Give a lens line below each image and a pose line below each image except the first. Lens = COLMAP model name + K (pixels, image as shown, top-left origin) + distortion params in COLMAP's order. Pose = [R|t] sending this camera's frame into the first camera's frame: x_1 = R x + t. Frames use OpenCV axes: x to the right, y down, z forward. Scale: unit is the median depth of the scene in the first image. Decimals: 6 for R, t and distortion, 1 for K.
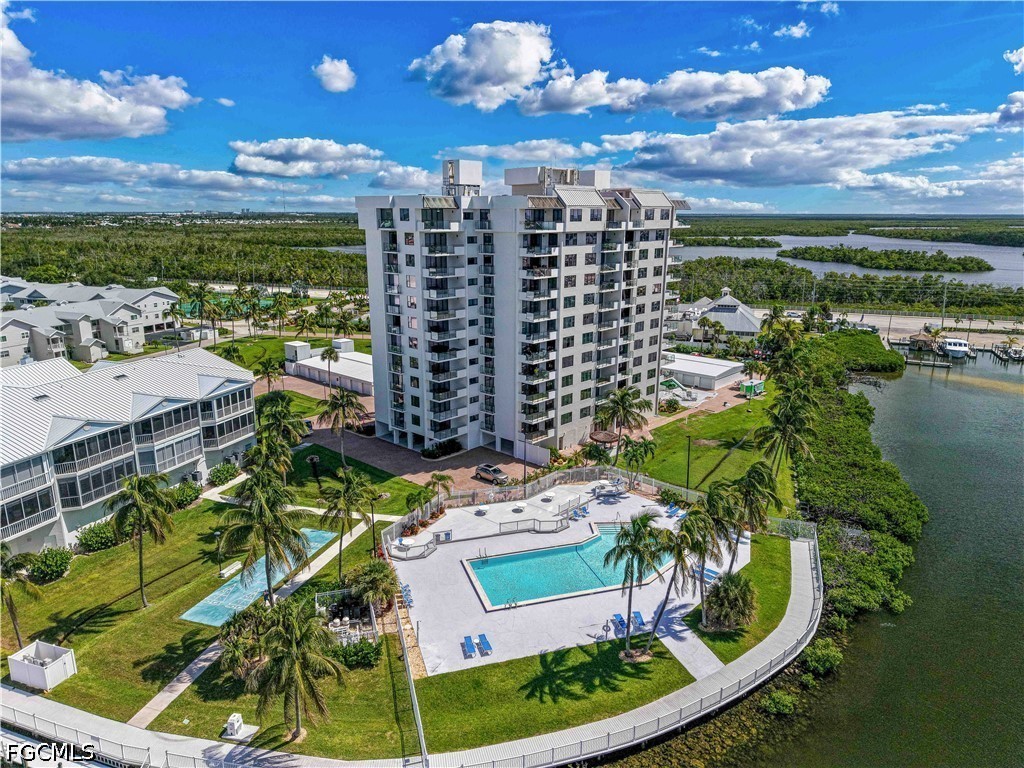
lens RADIAL K [[628.9, 0, 512.8], [0, 628.9, 403.6], [0, 0, 1]] dist [-0.004761, -0.012320]
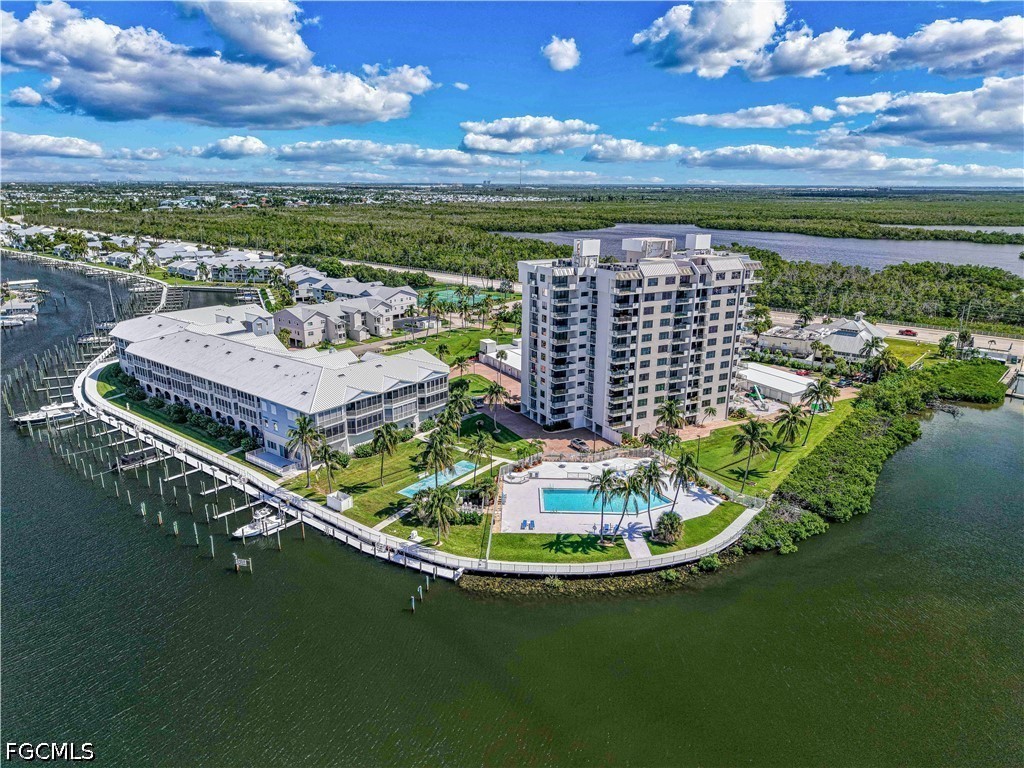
lens RADIAL K [[698.8, 0, 512.0], [0, 698.8, 384.0], [0, 0, 1]] dist [-0.006575, -0.002353]
pose [[0.942664, 0.093829, -0.320283, 0.202316], [-0.084173, 0.995484, 0.043892, -0.060354], [0.322955, -0.014416, 0.946304, -0.413155]]
